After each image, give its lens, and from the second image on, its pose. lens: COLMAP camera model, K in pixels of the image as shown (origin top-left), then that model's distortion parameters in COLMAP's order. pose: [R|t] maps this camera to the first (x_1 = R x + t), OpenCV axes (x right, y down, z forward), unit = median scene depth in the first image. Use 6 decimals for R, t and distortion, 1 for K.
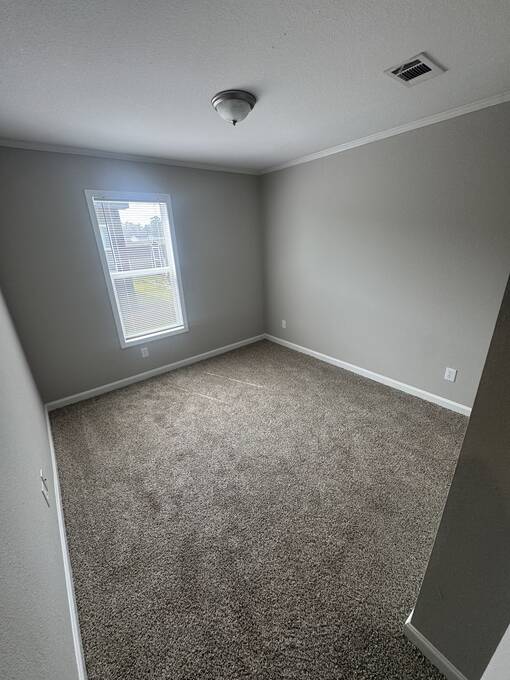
lens RADIAL K [[271.1, 0, 251.8], [0, 271.1, 339.7], [0, 0, 1]] dist [-0.000999, 0.000032]
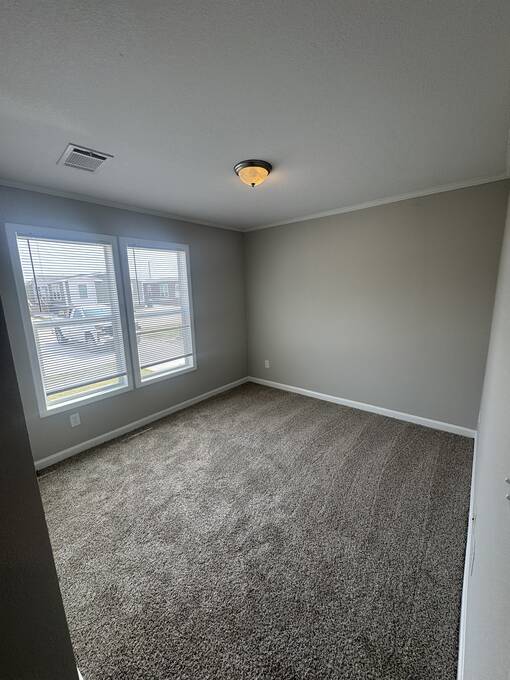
lens RADIAL K [[271.1, 0, 257.6], [0, 271.1, 336.5], [0, 0, 1]] dist [-0.000999, 0.000032]
pose [[0.974755, -0.026010, 0.221758, -0.140673], [0.071968, 0.976785, -0.201773, 0.038893], [-0.211362, 0.212639, 0.953997, 0.000547]]
